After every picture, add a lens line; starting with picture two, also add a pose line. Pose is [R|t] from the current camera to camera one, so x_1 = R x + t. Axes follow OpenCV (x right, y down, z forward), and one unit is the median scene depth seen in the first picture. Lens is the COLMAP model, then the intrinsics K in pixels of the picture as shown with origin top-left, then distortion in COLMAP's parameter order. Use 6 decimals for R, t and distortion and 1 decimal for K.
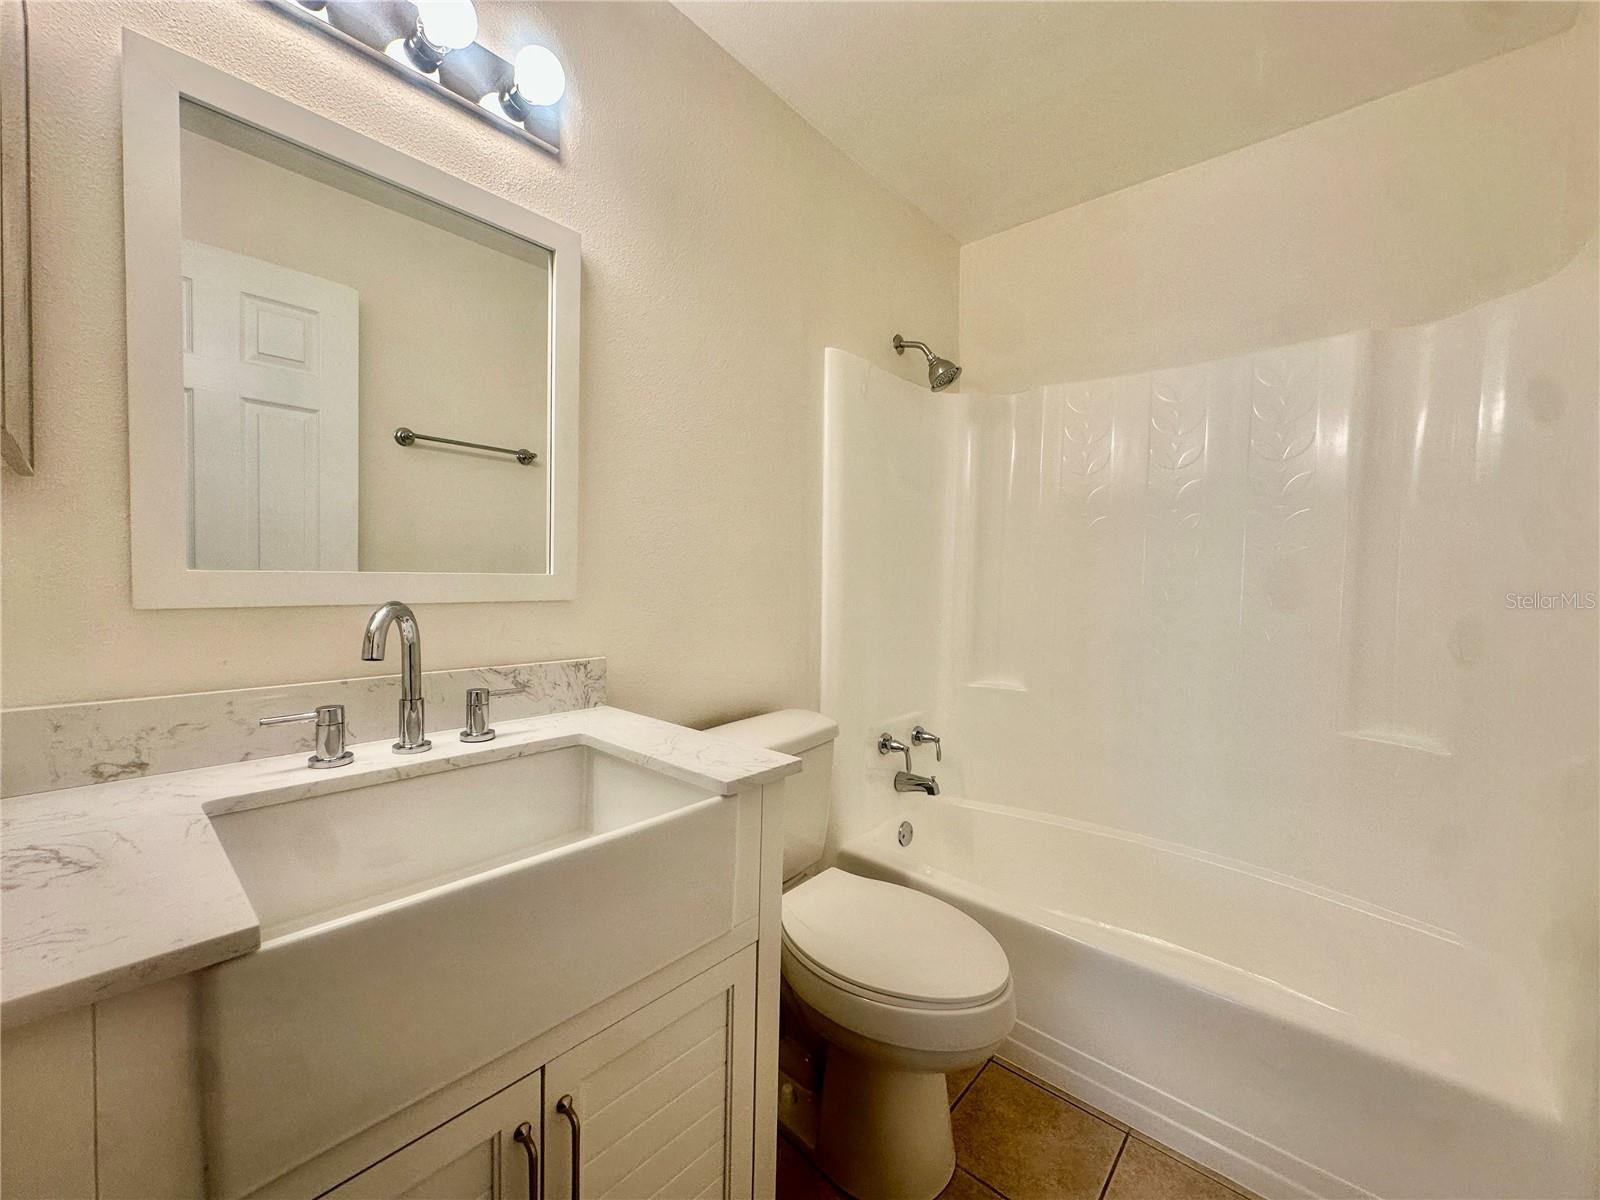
lens RADIAL K [[638.7, 0, 800.0], [0, 638.7, 600.0], [0, 0, 1]] dist [-0.002996, -0.000113]
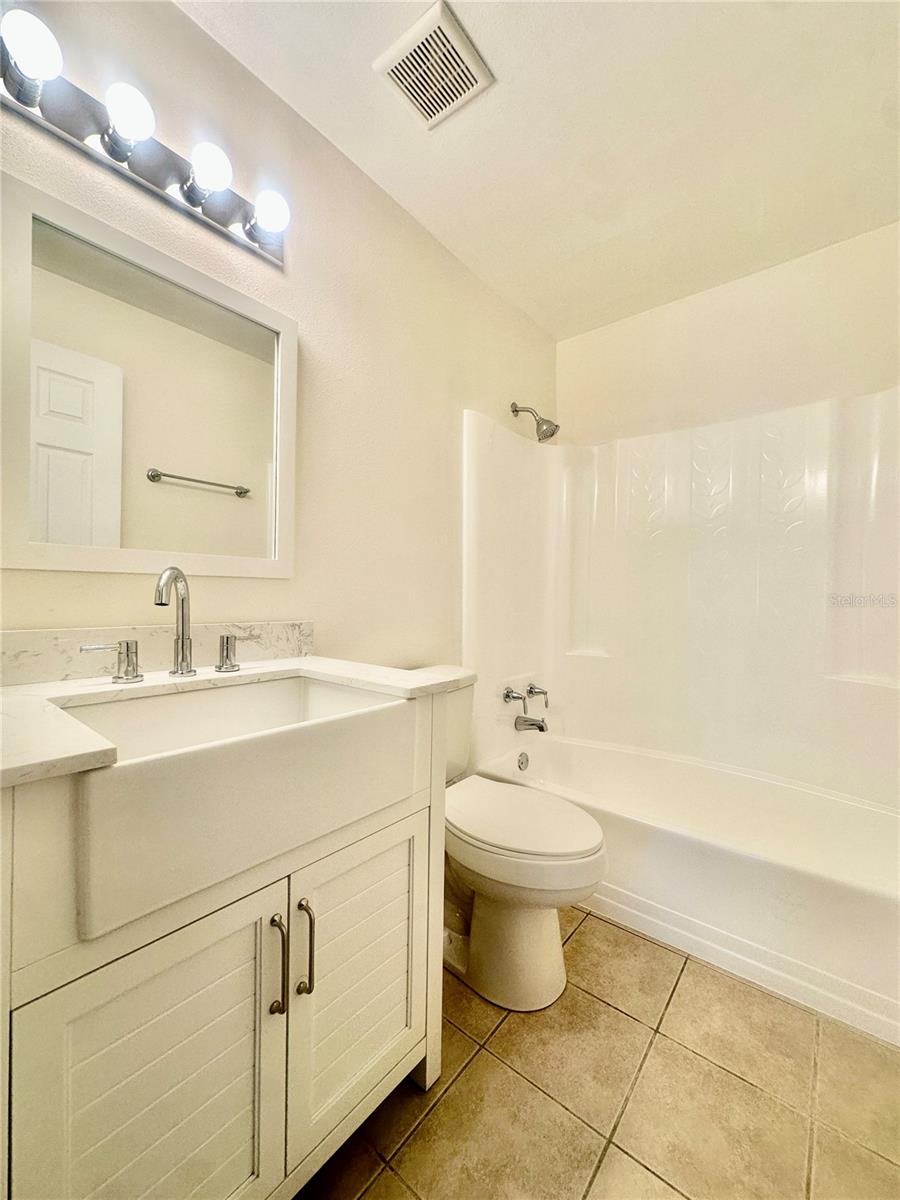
lens RADIAL K [[479.0, 0, 451.8], [0, 479.0, 599.4], [0, 0, 1]] dist [-0.002996, -0.000113]
pose [[0.999403, -0.006673, 0.033889, -0.035791], [0.007616, 0.999585, -0.027766, 0.074073], [-0.033689, 0.028007, 0.999040, -0.059740]]
